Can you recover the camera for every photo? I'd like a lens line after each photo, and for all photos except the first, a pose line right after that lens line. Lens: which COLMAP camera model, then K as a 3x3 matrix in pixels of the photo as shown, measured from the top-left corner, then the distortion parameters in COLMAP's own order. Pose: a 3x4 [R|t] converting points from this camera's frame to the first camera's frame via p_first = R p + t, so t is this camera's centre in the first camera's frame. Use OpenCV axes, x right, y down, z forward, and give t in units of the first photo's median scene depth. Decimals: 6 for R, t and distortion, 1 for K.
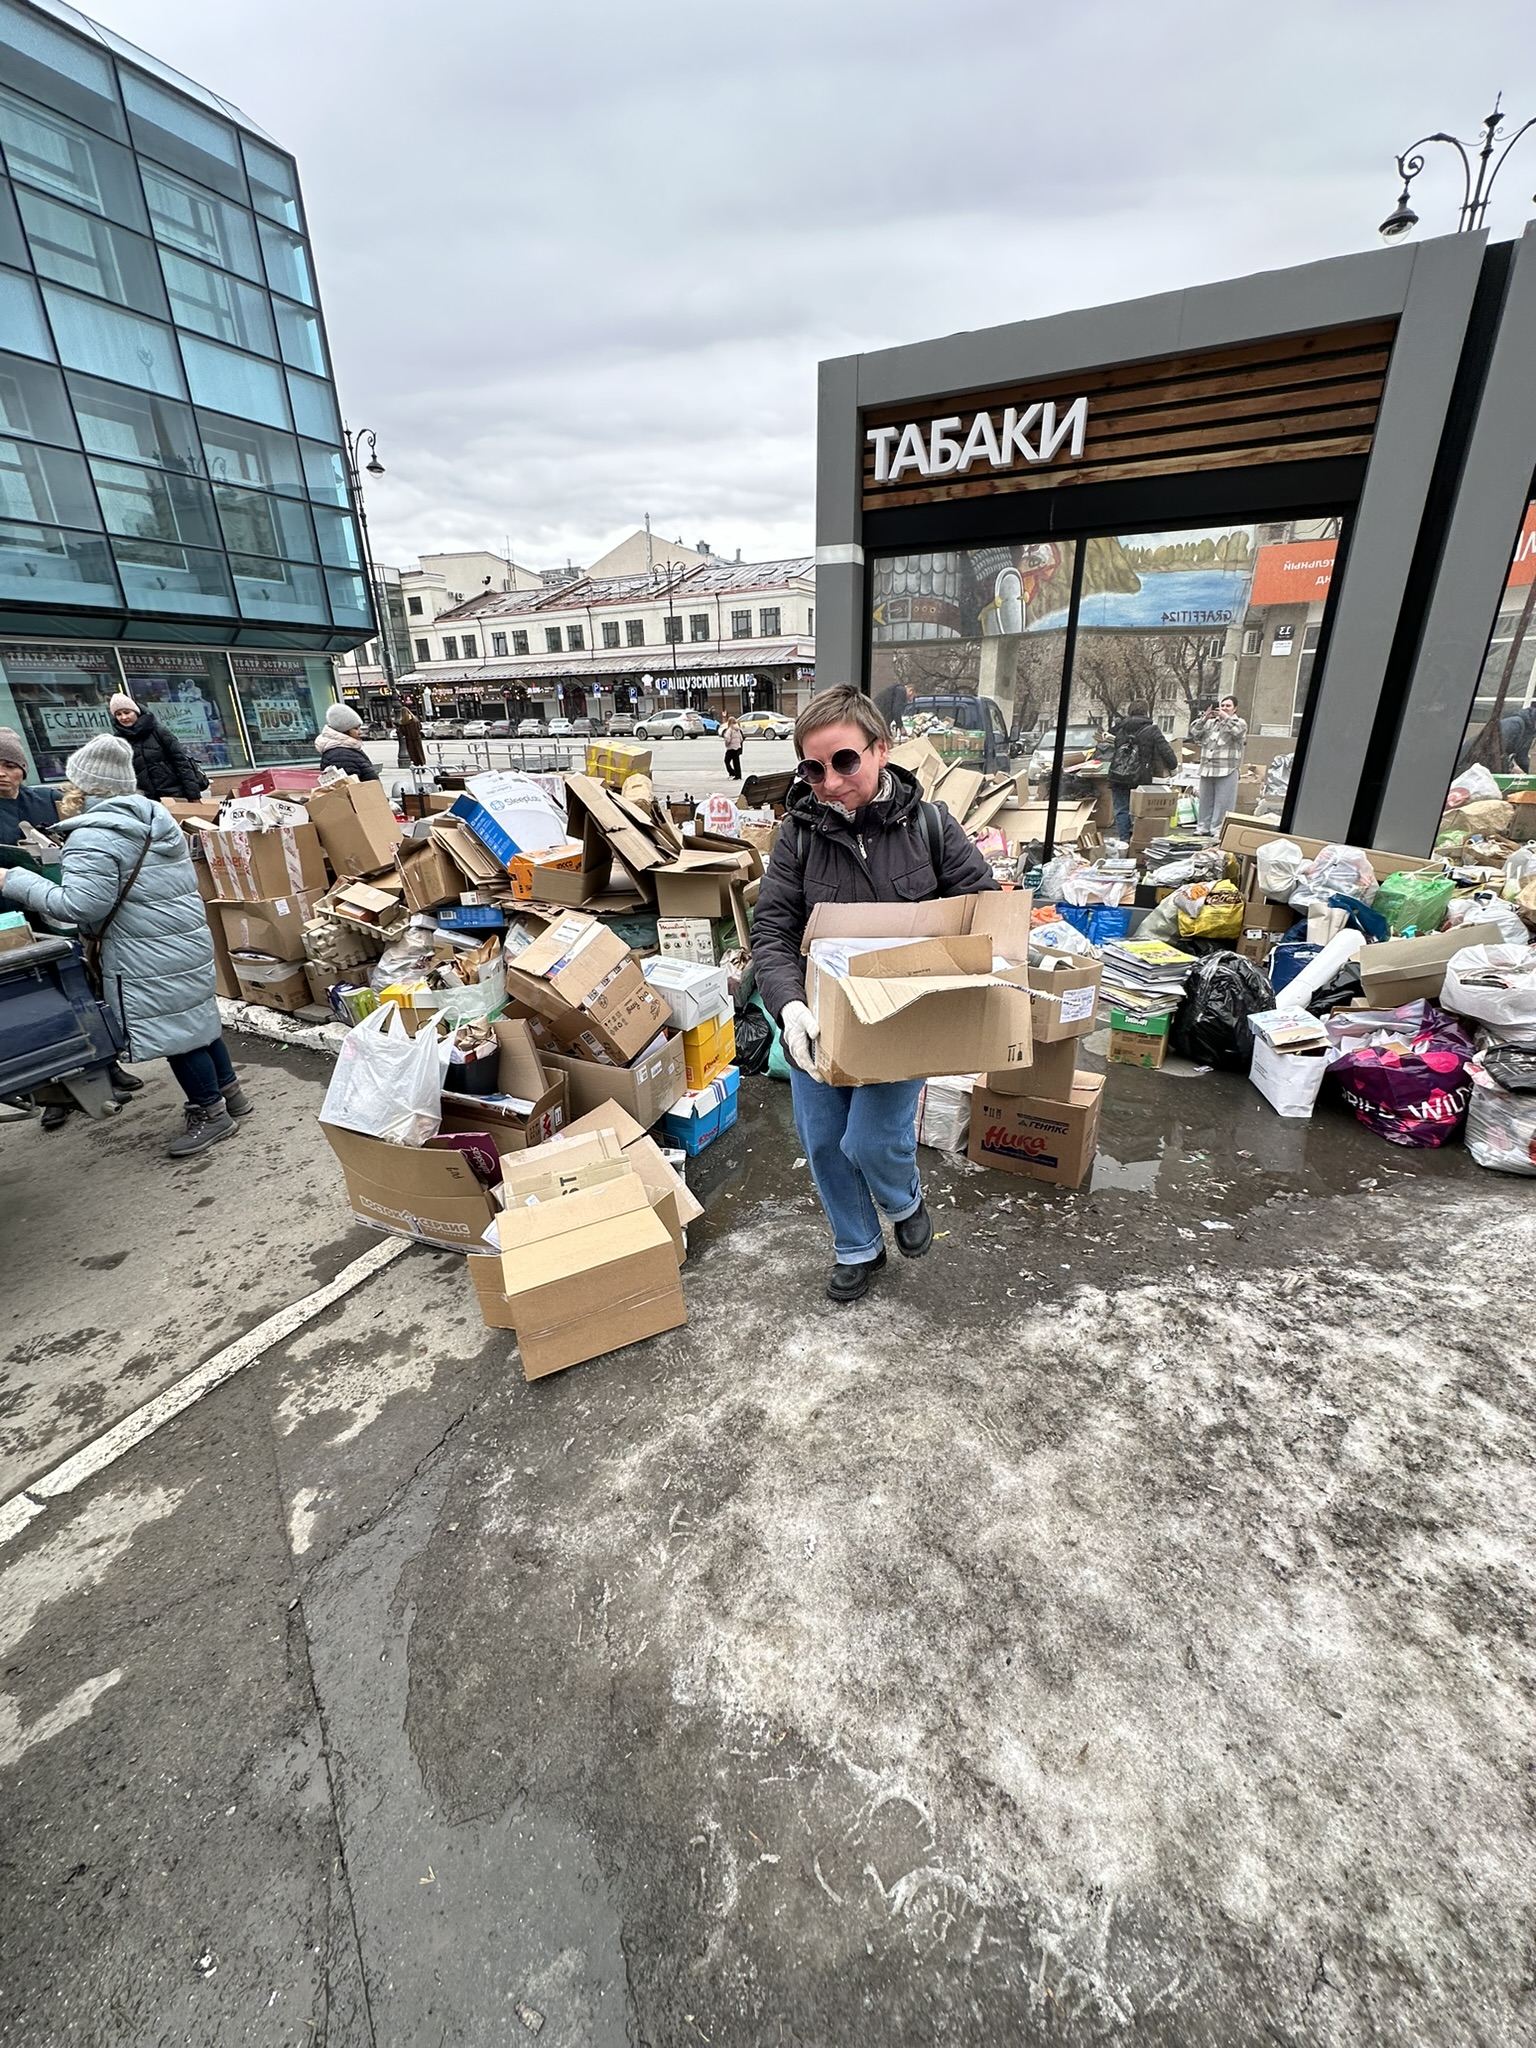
lens RADIAL K [[813.6, 0, 769.4], [0, 813.6, 1023.5], [0, 0, 1]] dist [-0.004207, 0.000898]
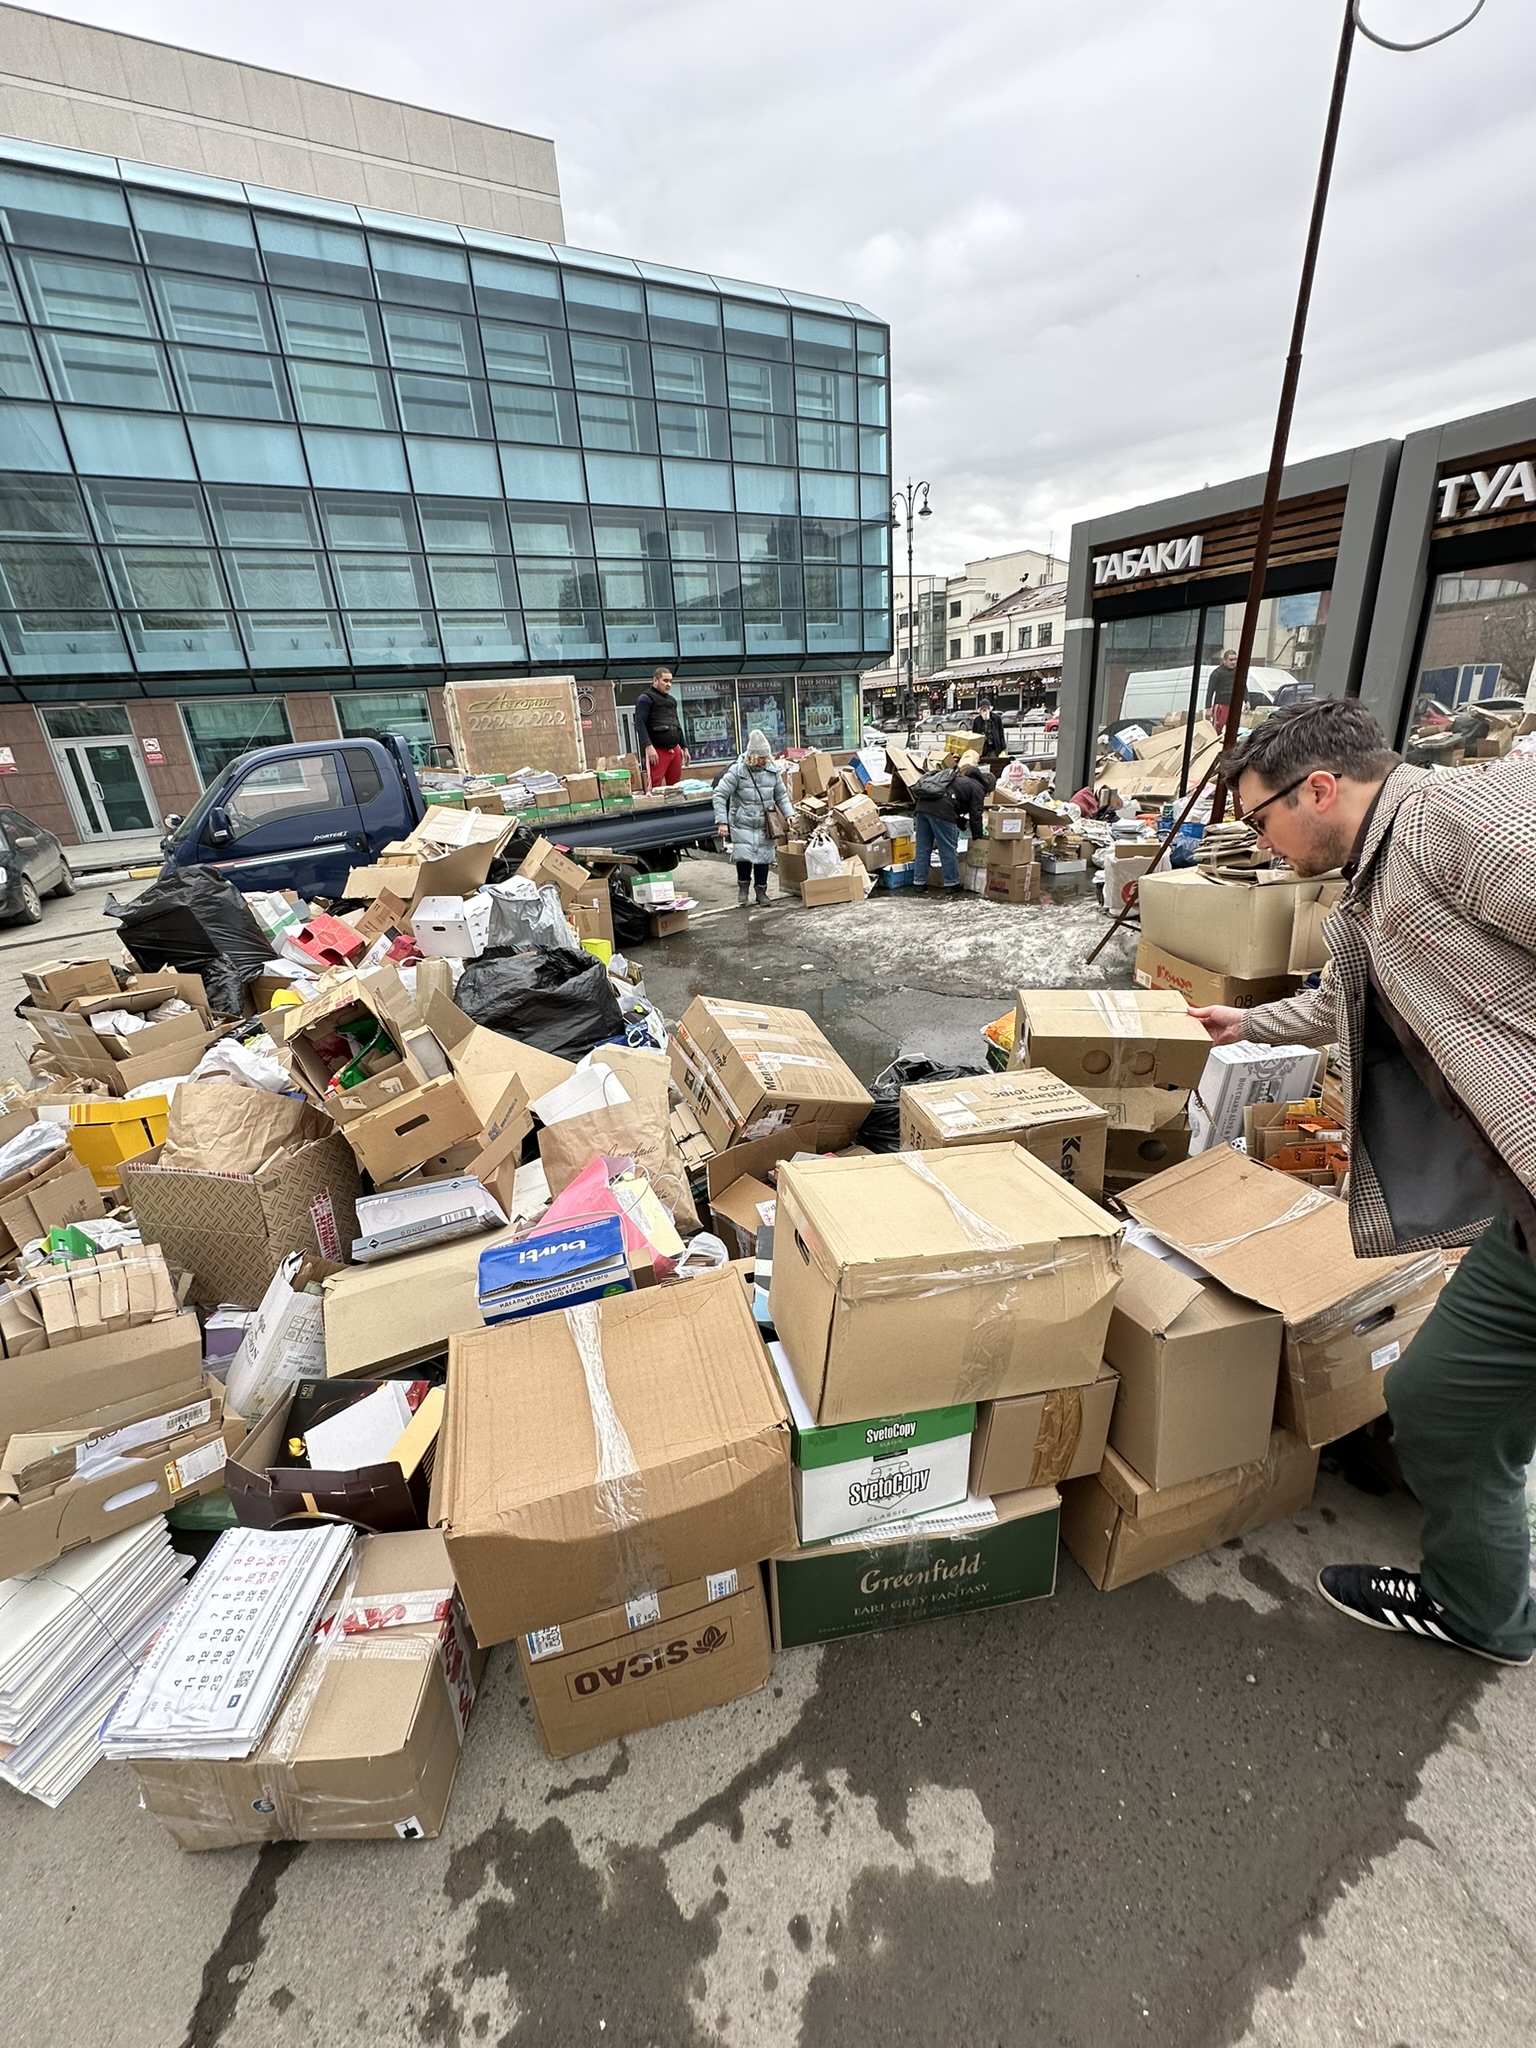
lens RADIAL K [[812.9, 0, 768.9], [0, 812.9, 1019.9], [0, 0, 1]] dist [-0.002048, 0.000219]
pose [[0.829222, 0.162540, -0.534764, 0.703421], [-0.157768, 0.985941, 0.055034, 0.331964], [0.536191, 0.038733, 0.843207, -0.953303]]
